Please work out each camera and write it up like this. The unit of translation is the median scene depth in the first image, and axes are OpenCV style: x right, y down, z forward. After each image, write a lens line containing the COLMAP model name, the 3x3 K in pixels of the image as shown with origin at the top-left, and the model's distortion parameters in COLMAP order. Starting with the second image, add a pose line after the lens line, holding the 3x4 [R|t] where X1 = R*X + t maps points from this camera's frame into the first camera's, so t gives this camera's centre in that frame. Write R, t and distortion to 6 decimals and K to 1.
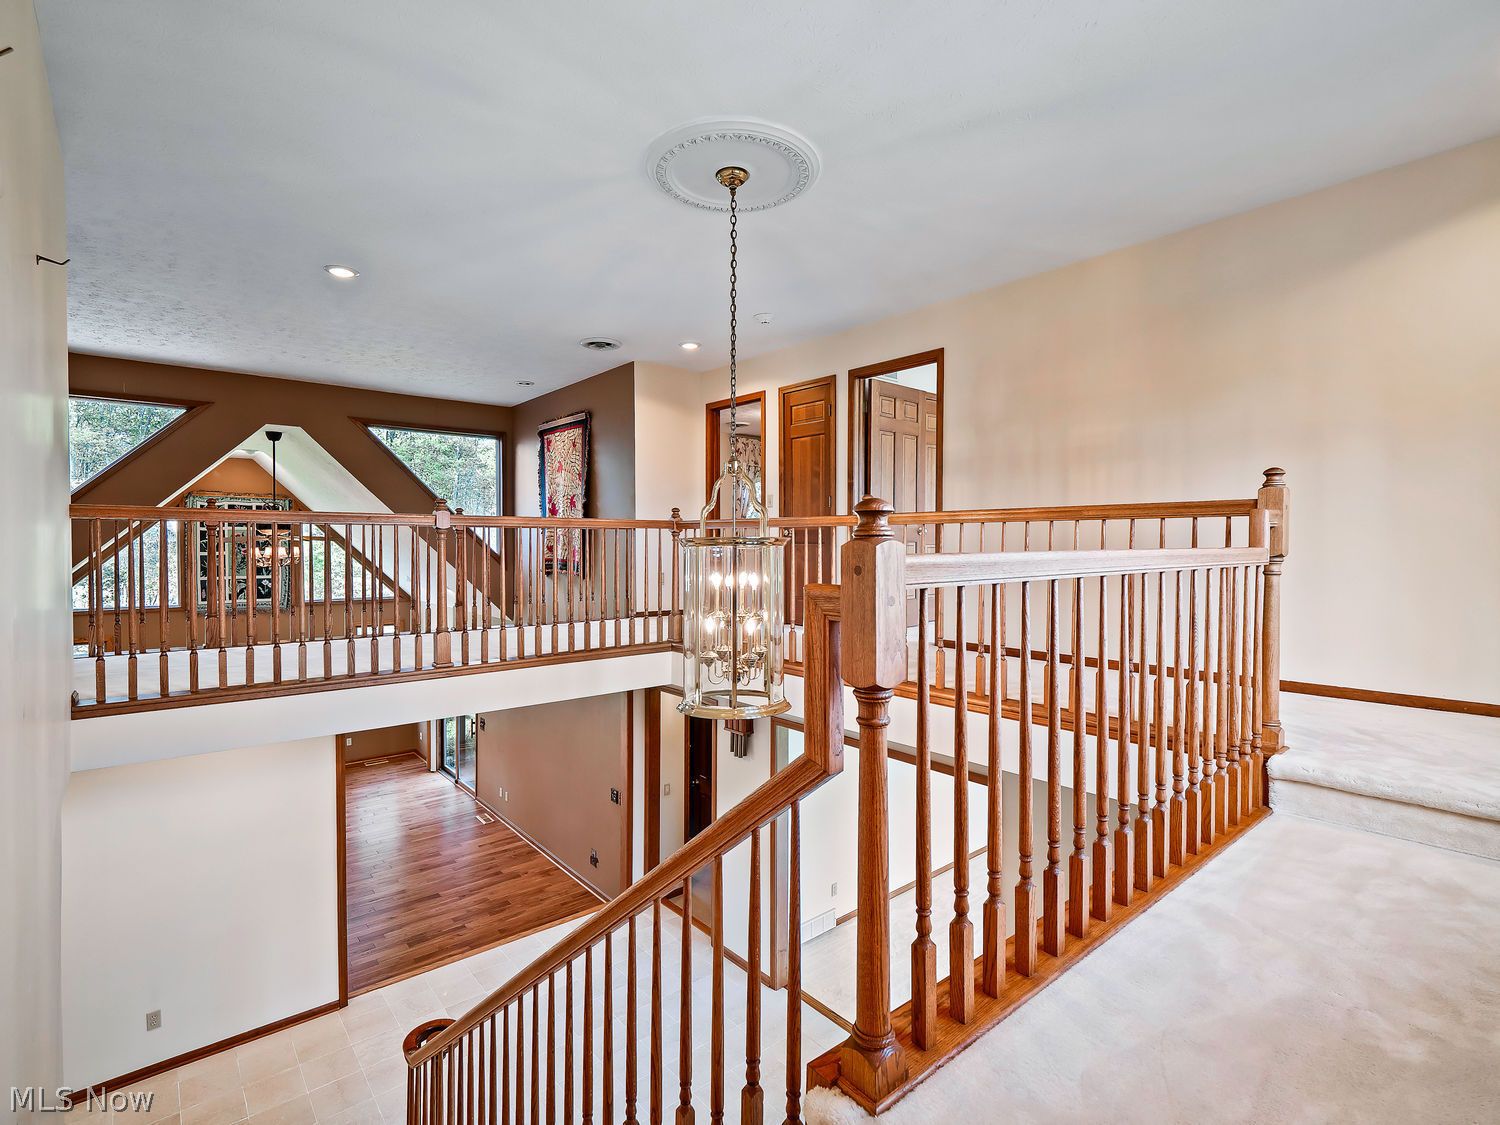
lens RADIAL K [[724.0, 0, 748.4], [0, 724.0, 556.7], [0, 0, 1]] dist [0.016715, -0.017809]
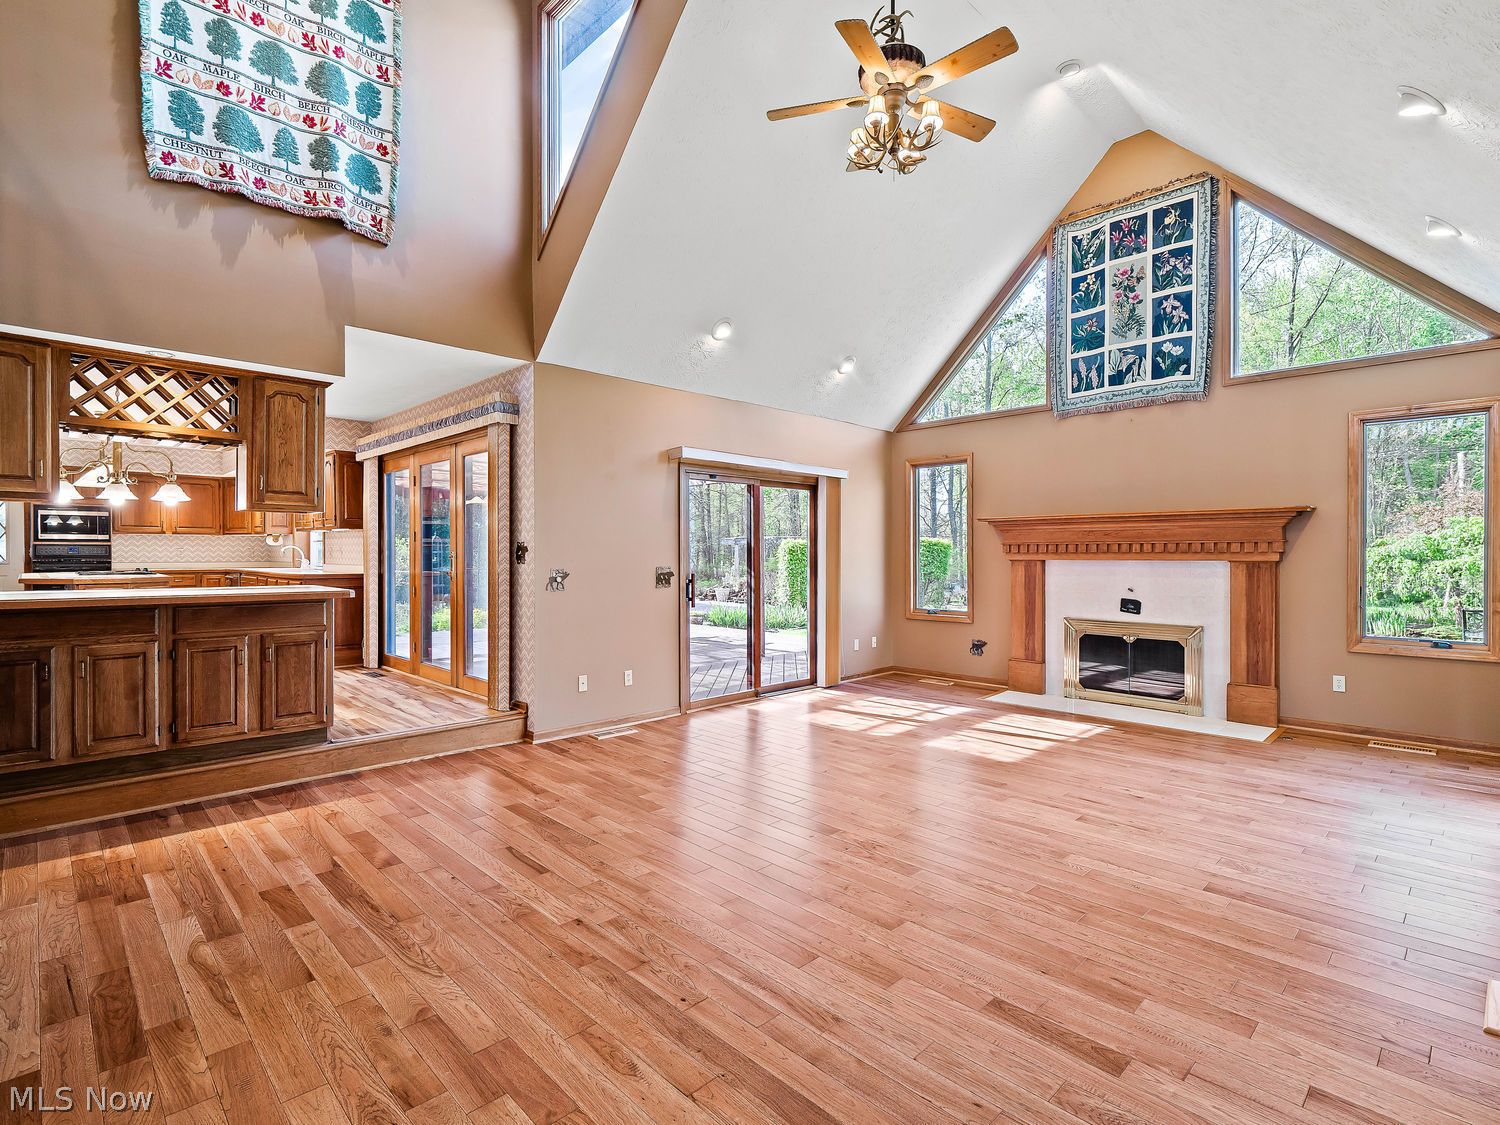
lens RADIAL K [[739.1, 0, 755.3], [0, 739.1, 560.5], [0, 0, 1]] dist [-0.000468, -0.001045]
pose [[0.084712, 0.003526, -0.996399, -0.143593], [-0.018423, 0.999828, 0.001972, 0.202177], [0.996235, 0.018189, 0.084763, 0.661784]]
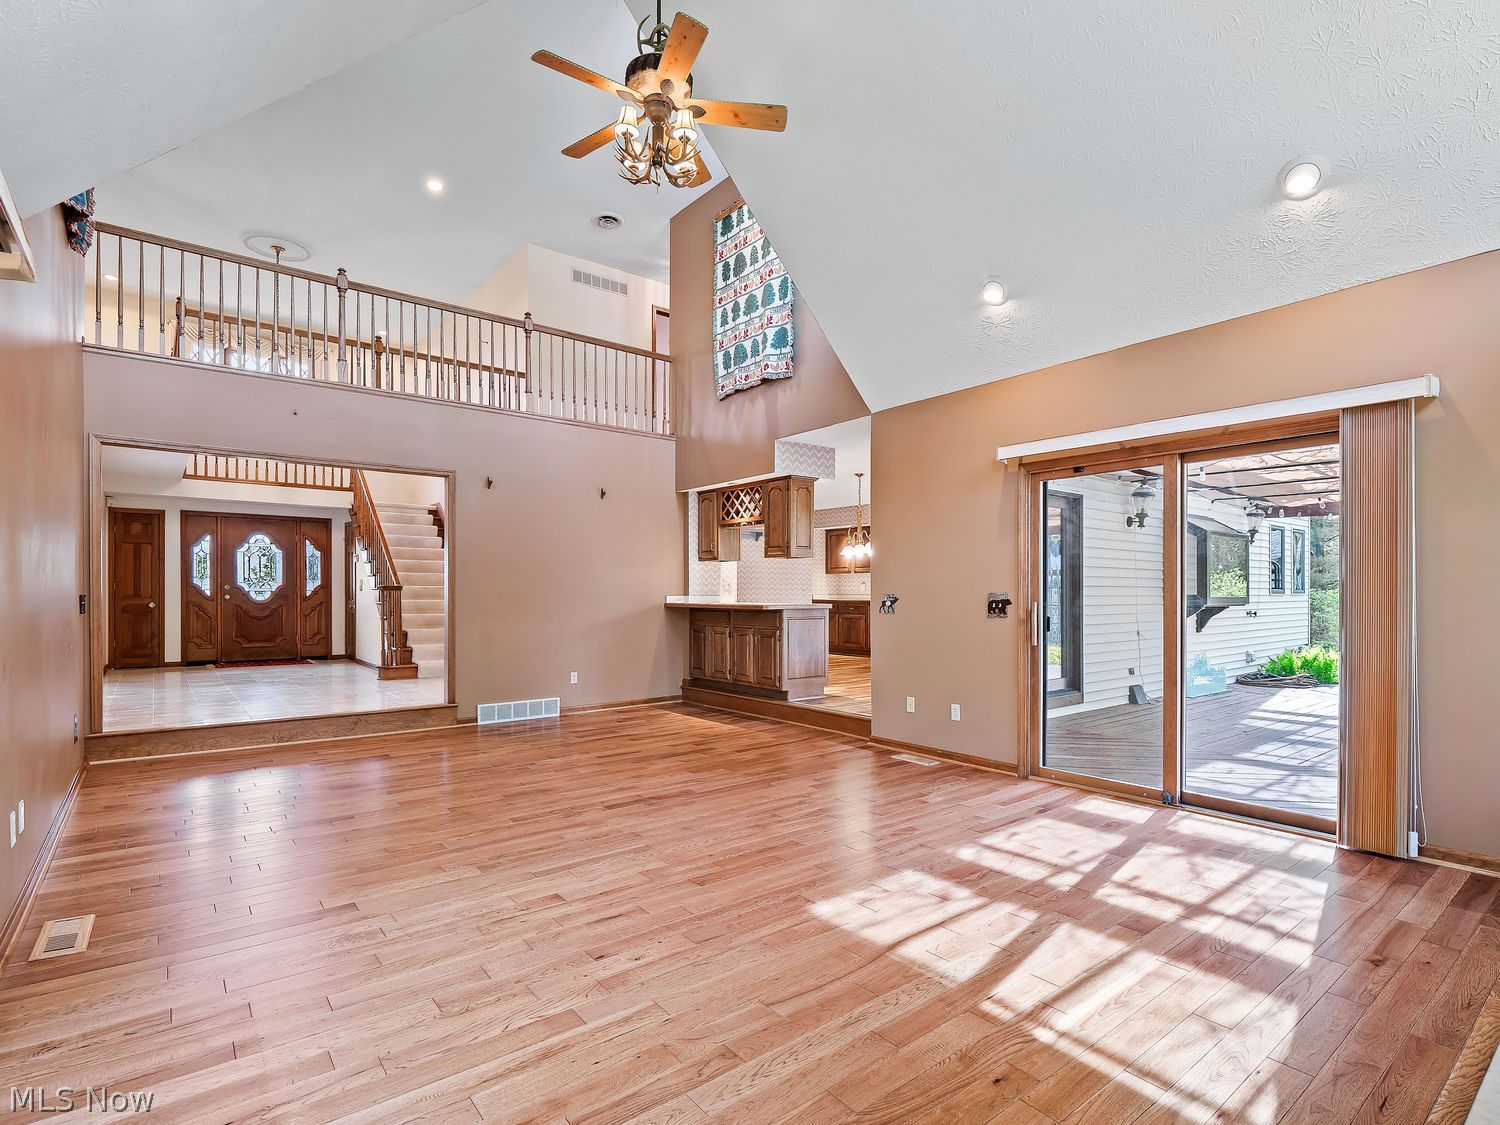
lens RADIAL K [[745.0, 0, 737.6], [0, 745.0, 598.5], [0, 0, 1]] dist [-0.002263, -0.000643]
pose [[-0.999291, -0.004955, 0.037325, -0.541379], [-0.004172, 0.999770, 0.021017, 0.203484], [-0.037421, 0.020846, -0.999082, 1.105710]]
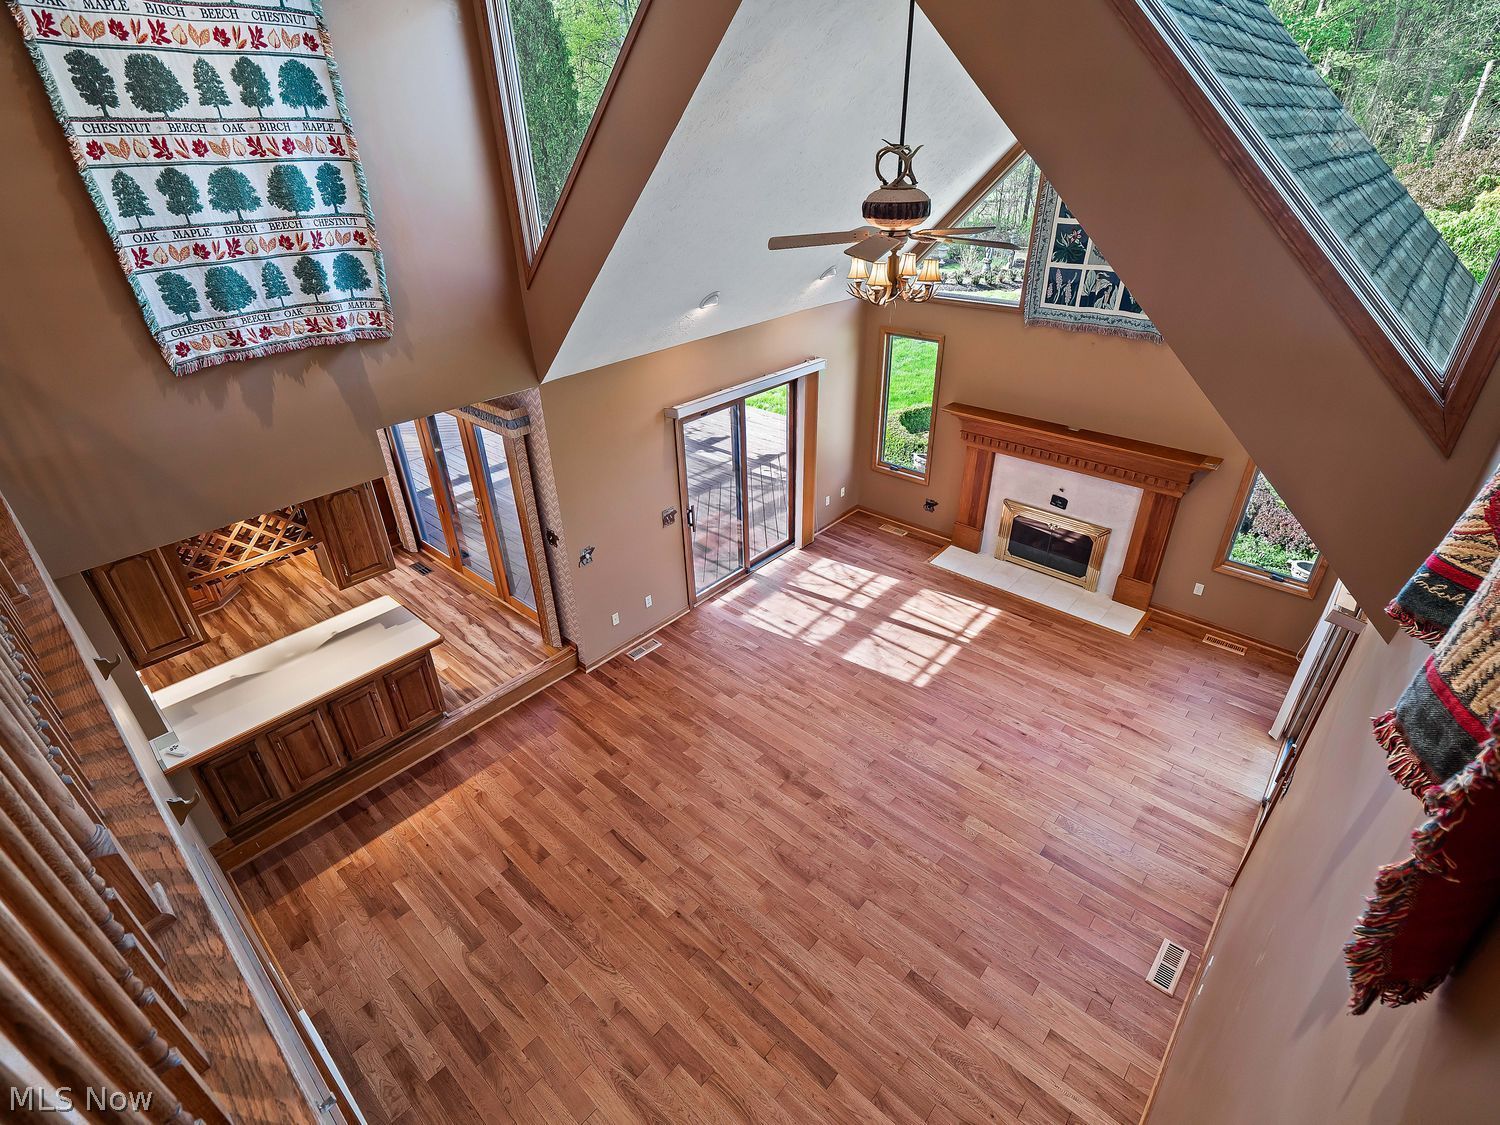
lens RADIAL K [[725.5, 0, 754.4], [0, 725.5, 559.0], [0, 0, 1]] dist [0.006635, -0.007830]
pose [[0.148017, 0.488786, -0.859755, -0.127827], [-0.000143, 0.869342, 0.494212, -0.056547], [0.988985, -0.073029, 0.128747, 0.631244]]
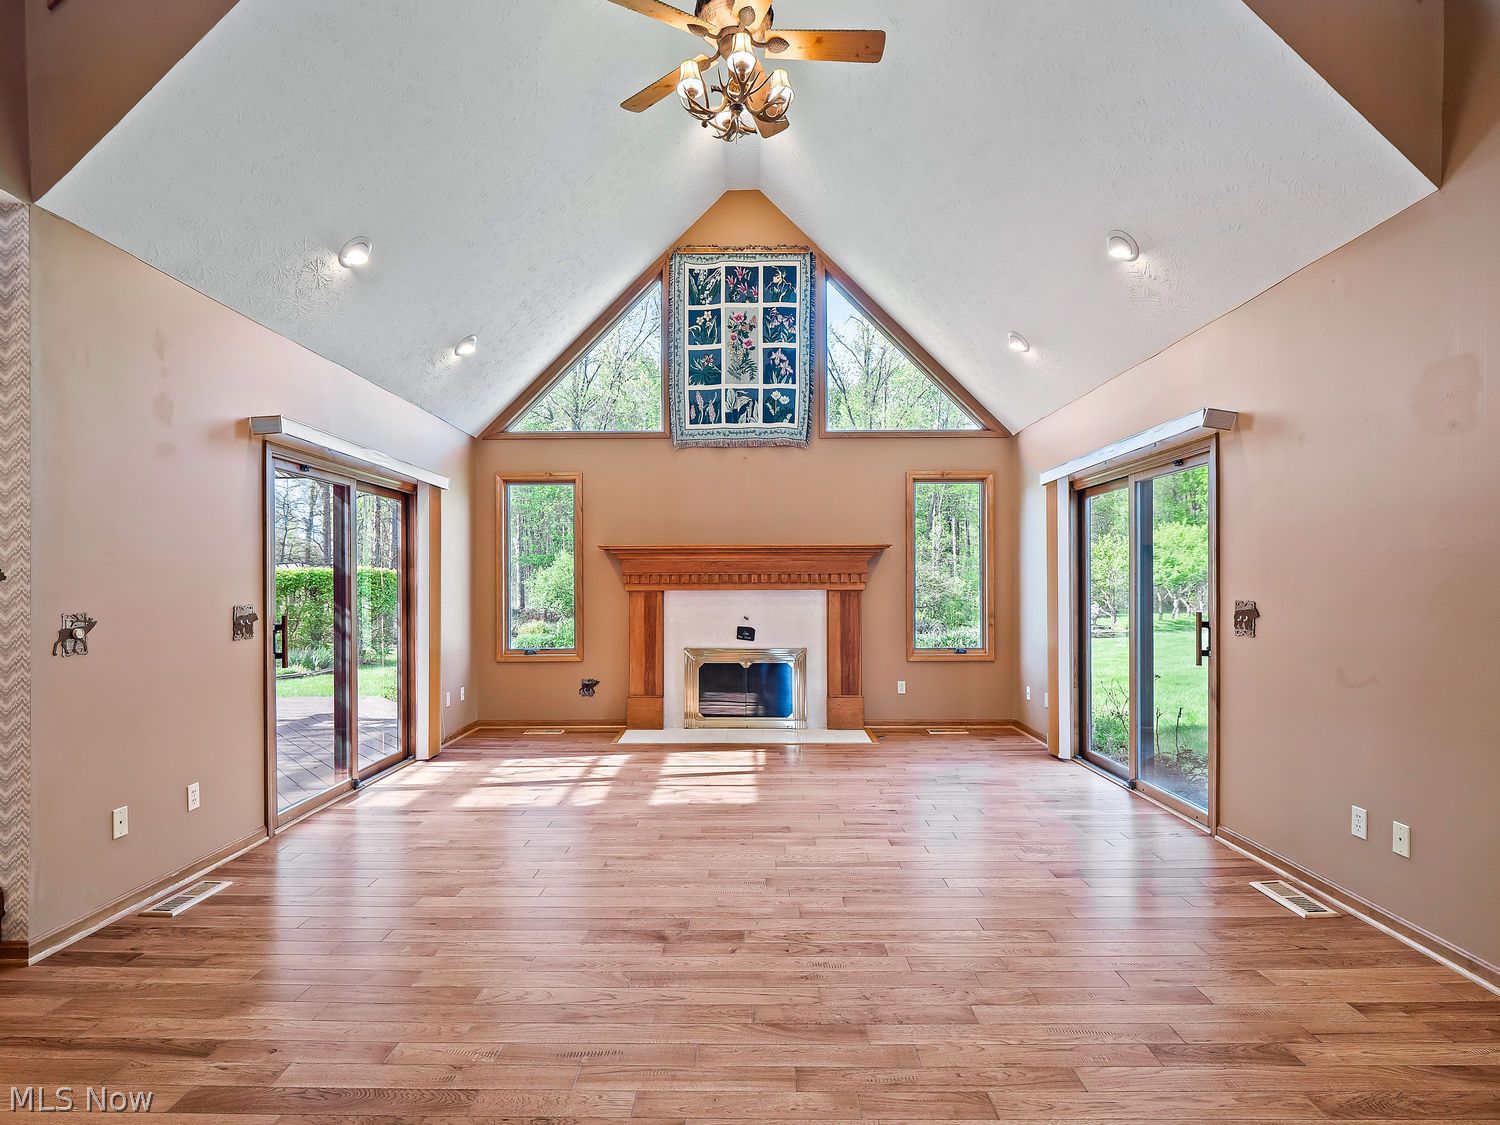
lens RADIAL K [[755.3, 0, 750.3], [0, 755.3, 585.9], [0, 0, 1]] dist [0.002689, -0.002185]
pose [[0.765694, -0.006975, -0.643168, -0.290685], [-0.005575, 0.999832, -0.017481, 0.204918], [0.643181, 0.016970, 0.765526, 0.526693]]
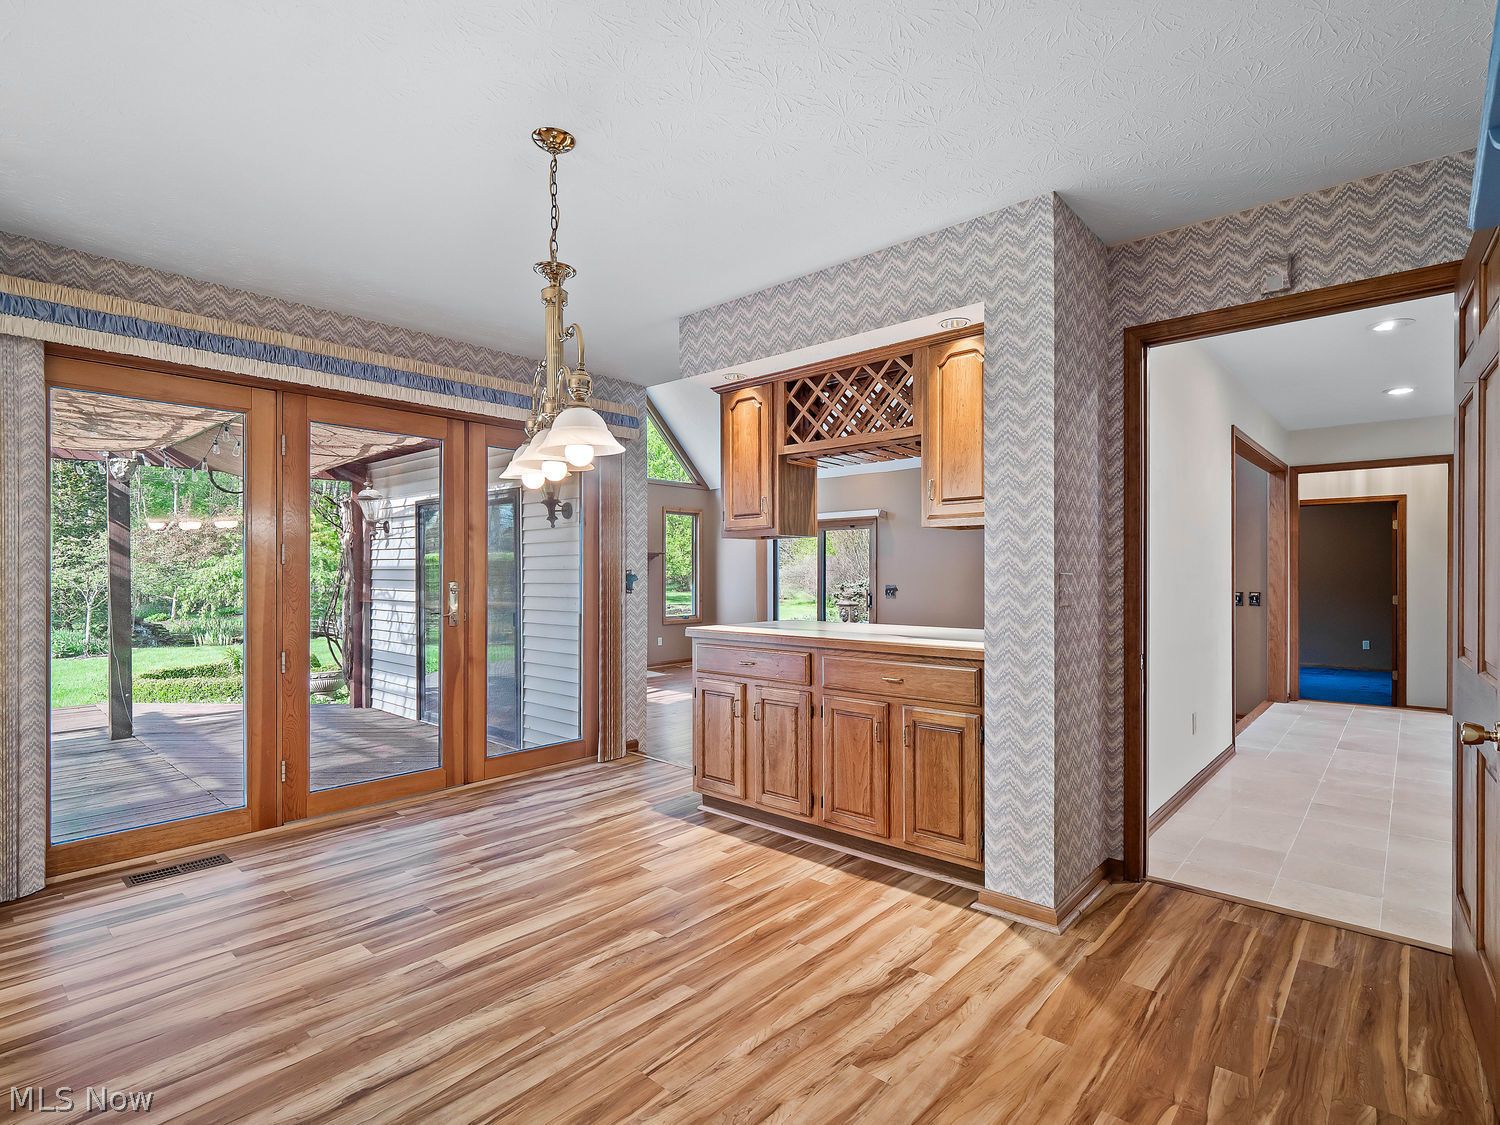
lens RADIAL K [[739.1, 0, 755.3], [0, 739.1, 560.5], [0, 0, 1]] dist [-0.000468, -0.001045]
pose [[0.988841, 0.000295, 0.148976, -0.621115], [0.005178, 0.999326, -0.036349, 0.206697], [-0.148886, 0.036715, 0.988173, 0.099213]]
